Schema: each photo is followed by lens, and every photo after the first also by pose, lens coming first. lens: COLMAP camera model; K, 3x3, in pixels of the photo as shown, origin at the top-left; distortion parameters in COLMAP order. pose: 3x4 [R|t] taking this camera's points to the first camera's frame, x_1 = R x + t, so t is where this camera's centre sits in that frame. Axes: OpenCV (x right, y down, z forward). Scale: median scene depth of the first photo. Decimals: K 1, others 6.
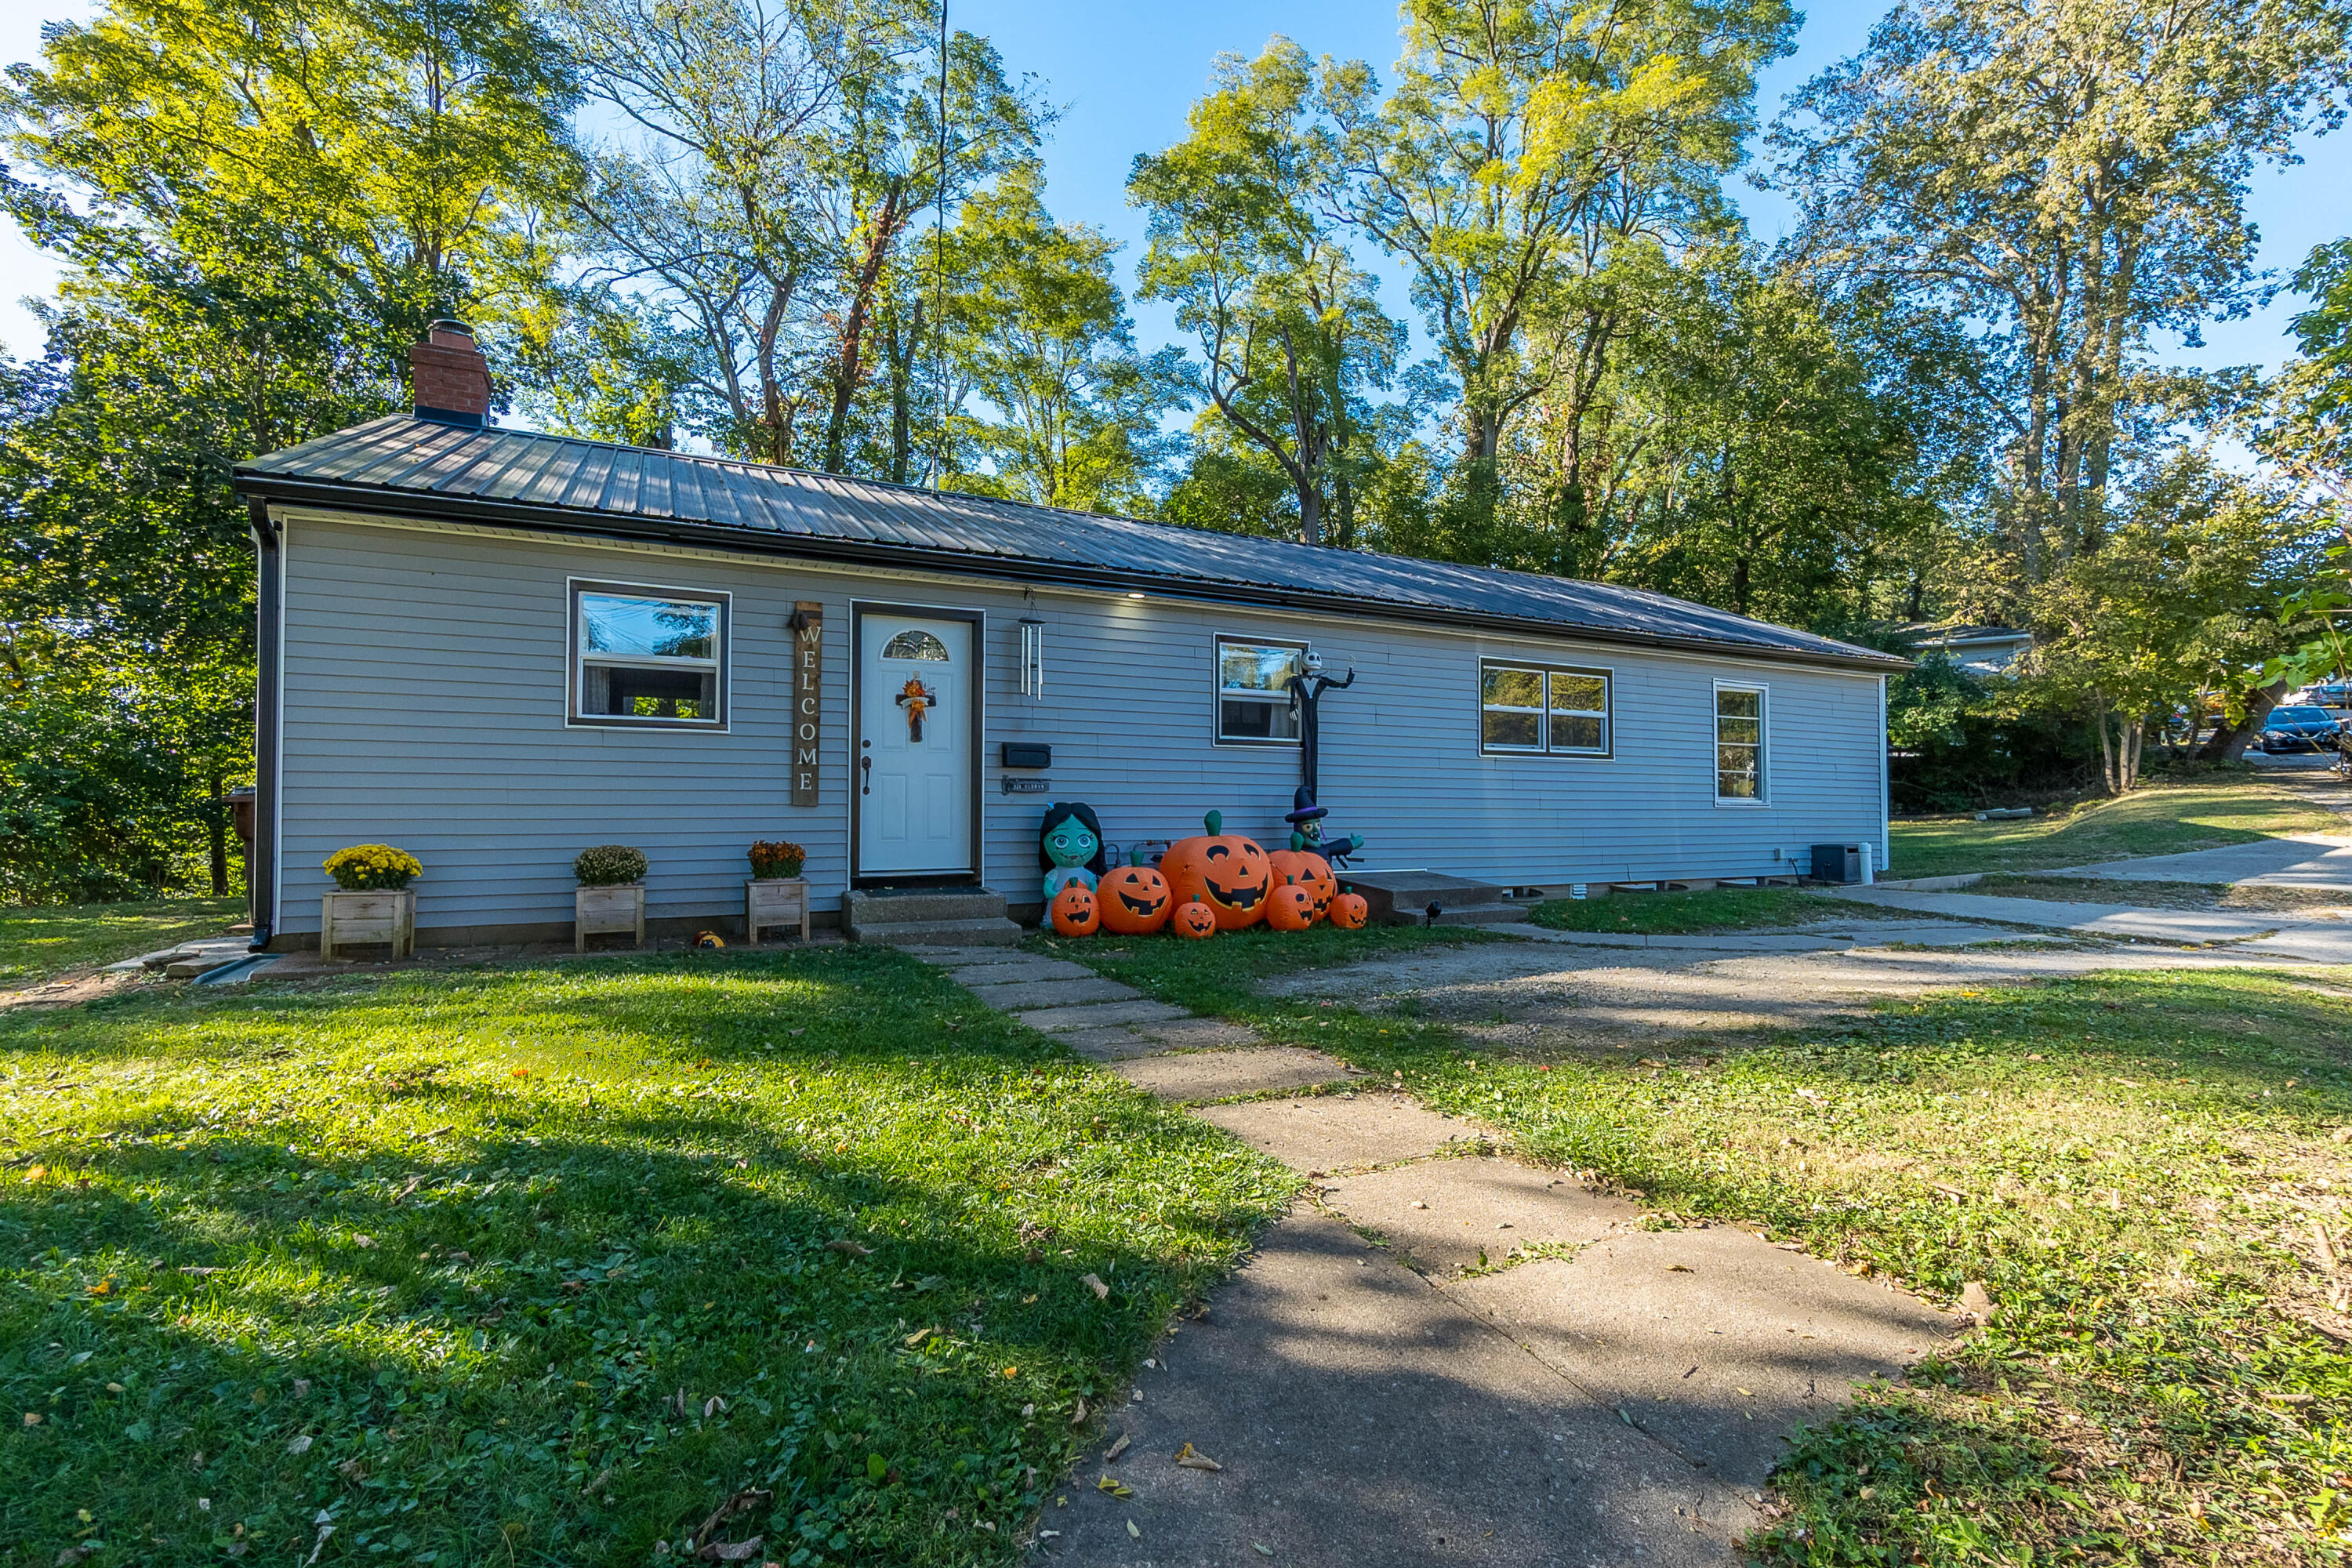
lens RADIAL K [[1002.4, 0, 1176.0], [0, 1002.4, 784.0], [0, 0, 1]] dist [0.001054, -0.000197]
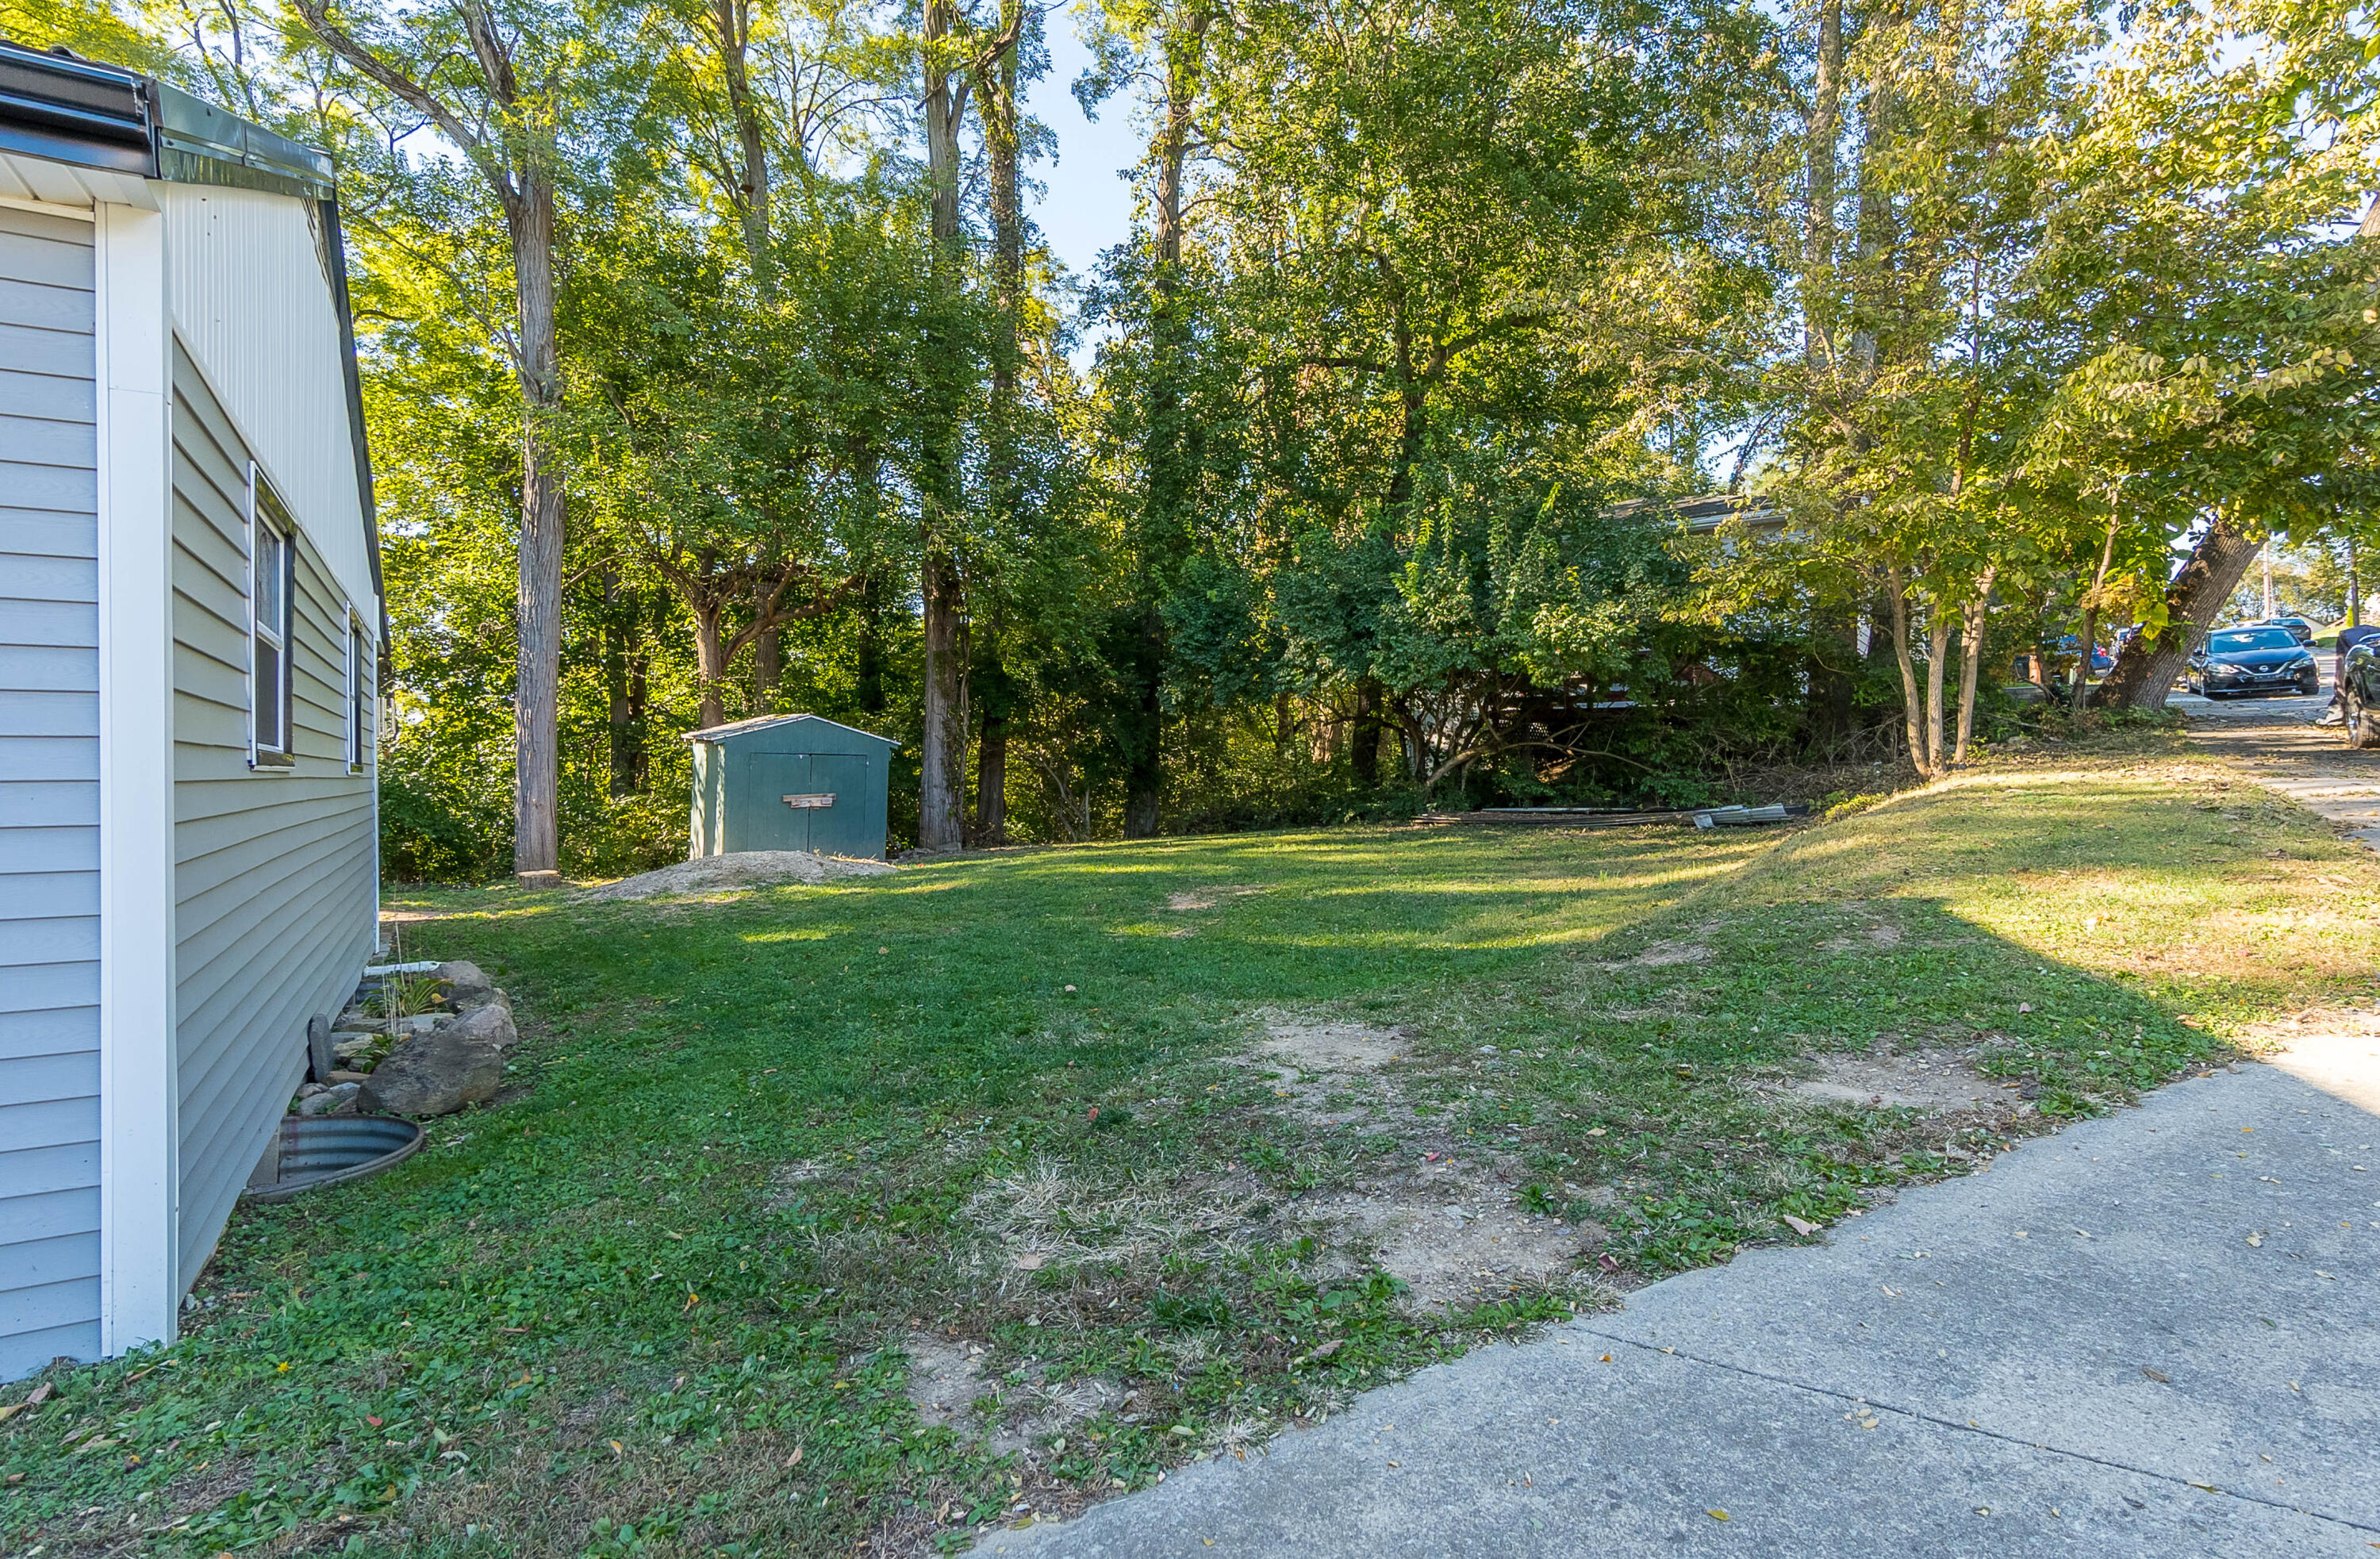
lens RADIAL K [[1127.3, 0, 1125.0], [0, 1127.3, 774.2], [0, 0, 1]] dist [-0.002457, -0.000370]
pose [[0.998168, -0.005871, 0.060222, 0.501521], [0.003998, 0.999506, 0.031162, -0.010486], [-0.060375, -0.030864, 0.997698, 0.460501]]
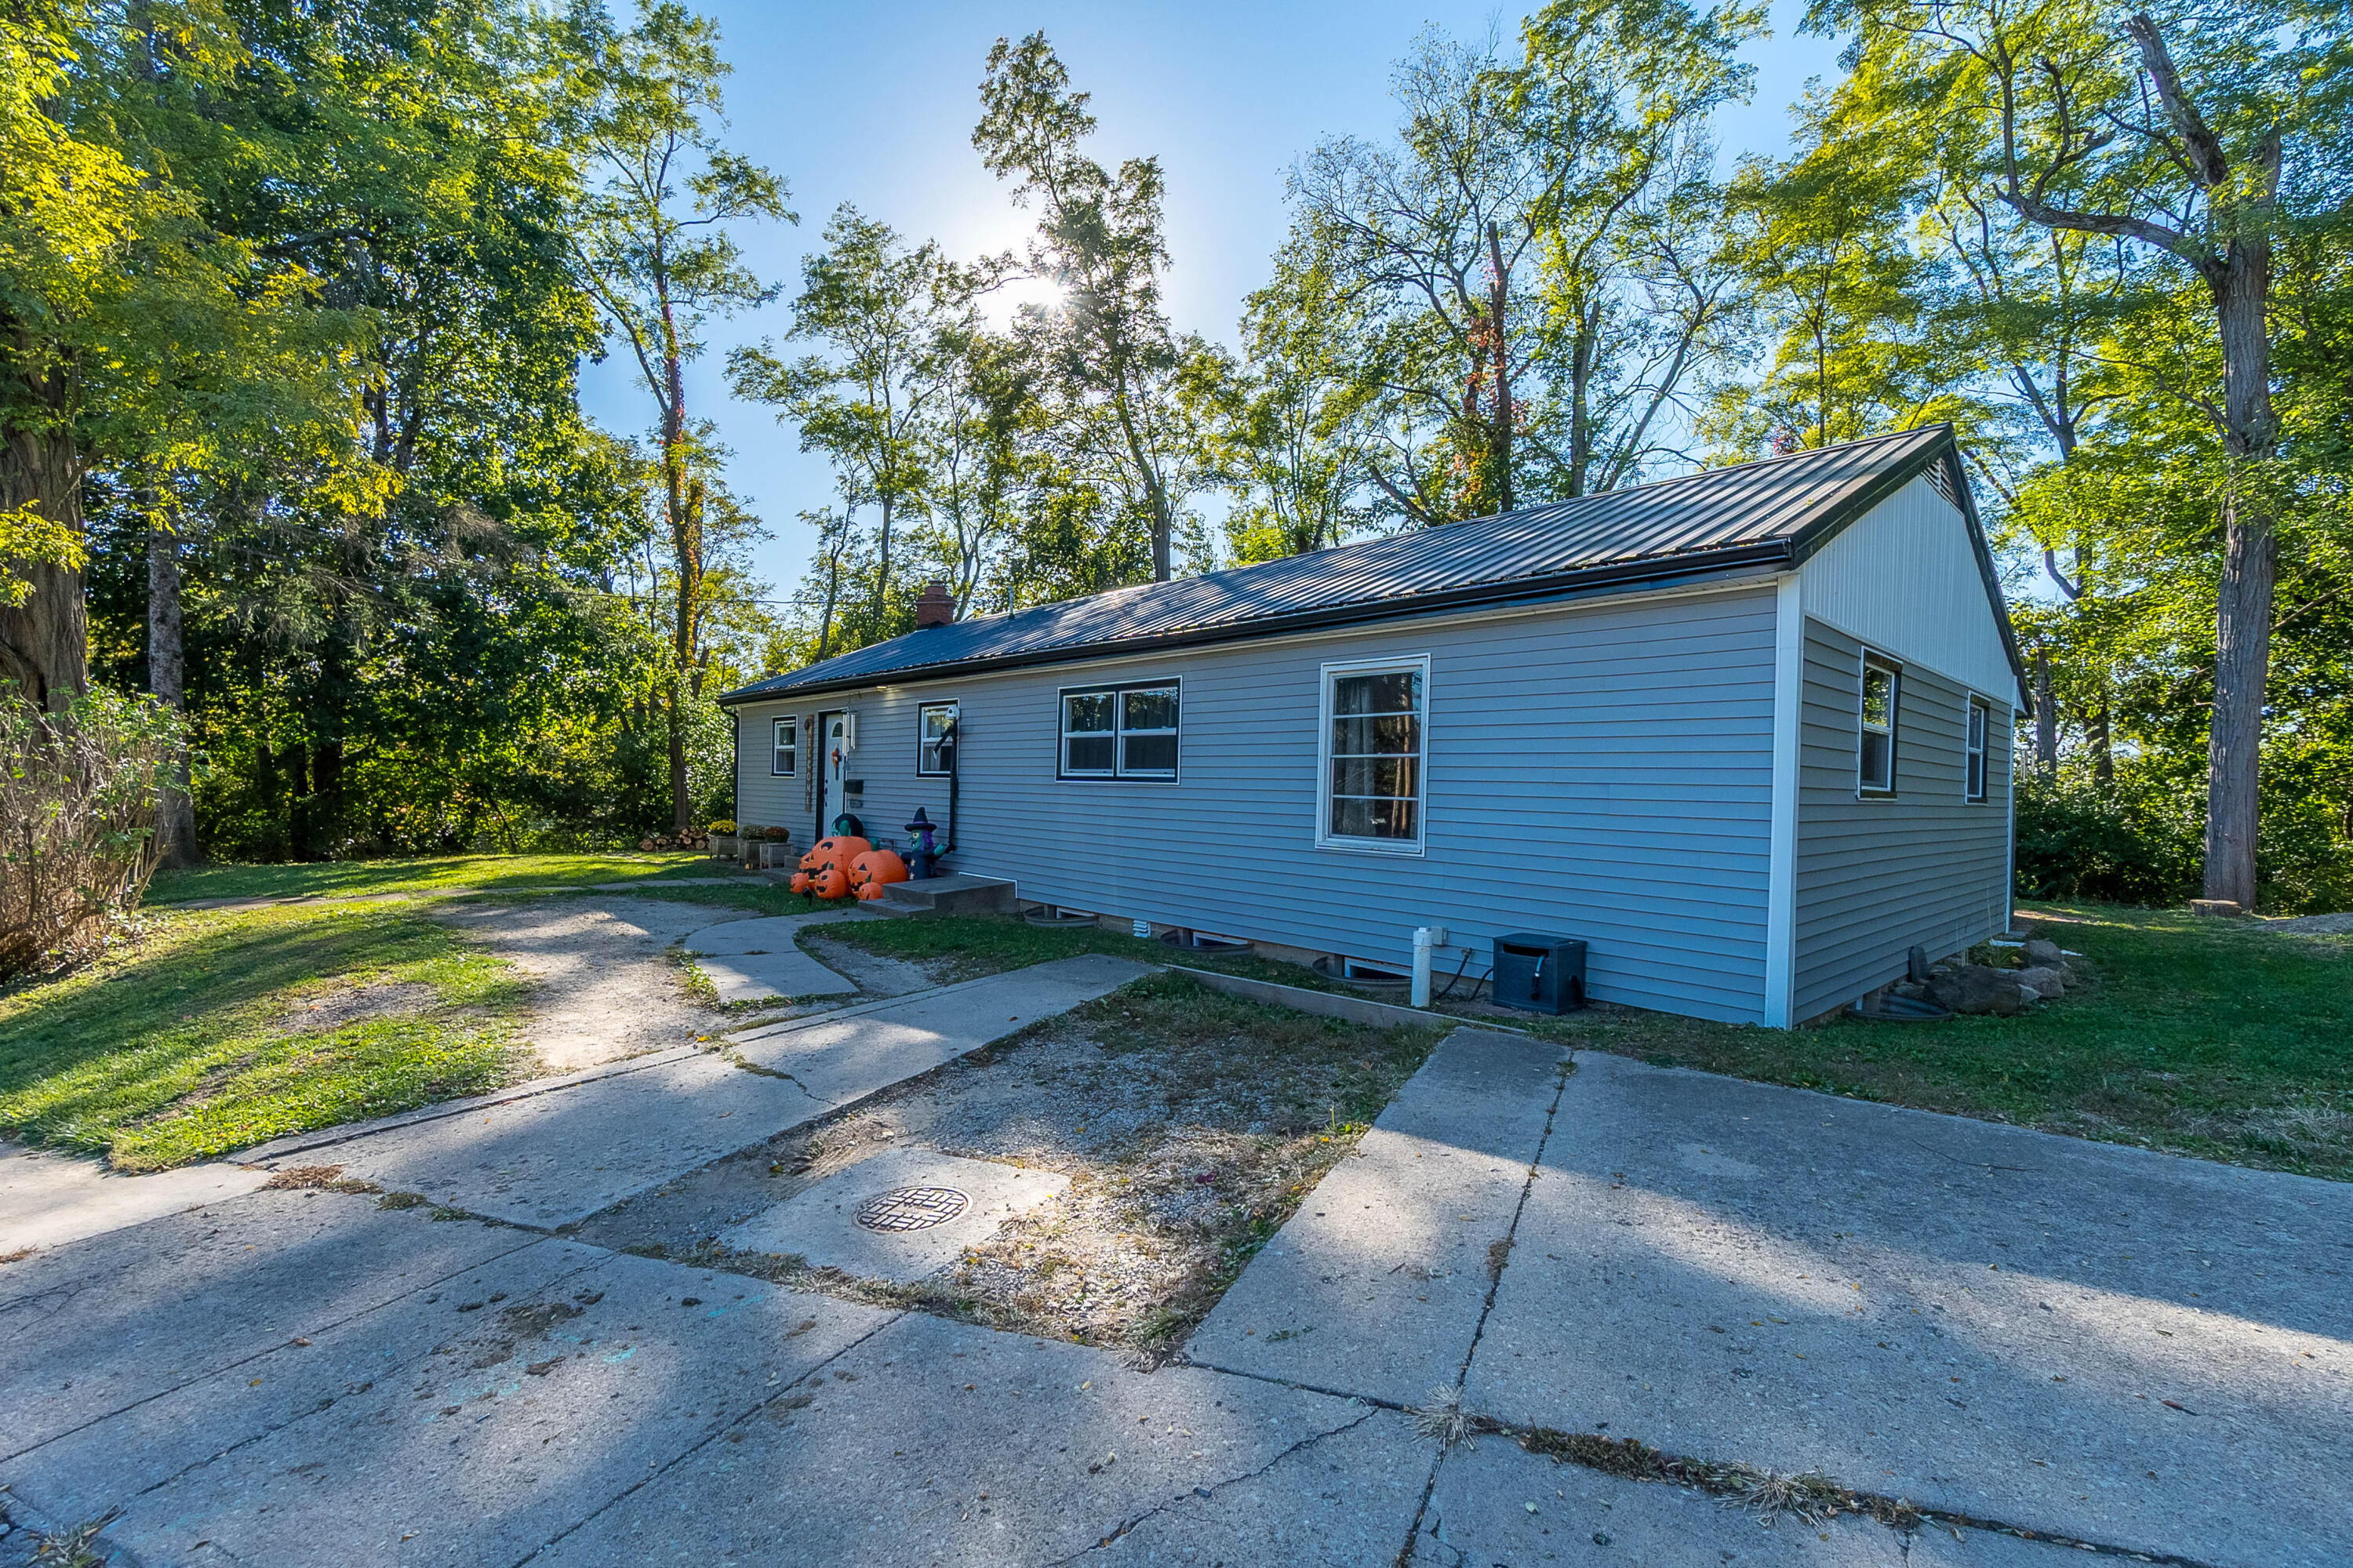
lens RADIAL K [[1002.8, 0, 1176.5], [0, 1002.8, 784.0], [0, 0, 1]] dist [0.001054, -0.000197]
pose [[0.258798, 0.005327, -0.965917, 0.604258], [0.005111, 0.999963, 0.006884, -0.014022], [0.965918, -0.006719, 0.258761, 0.373881]]
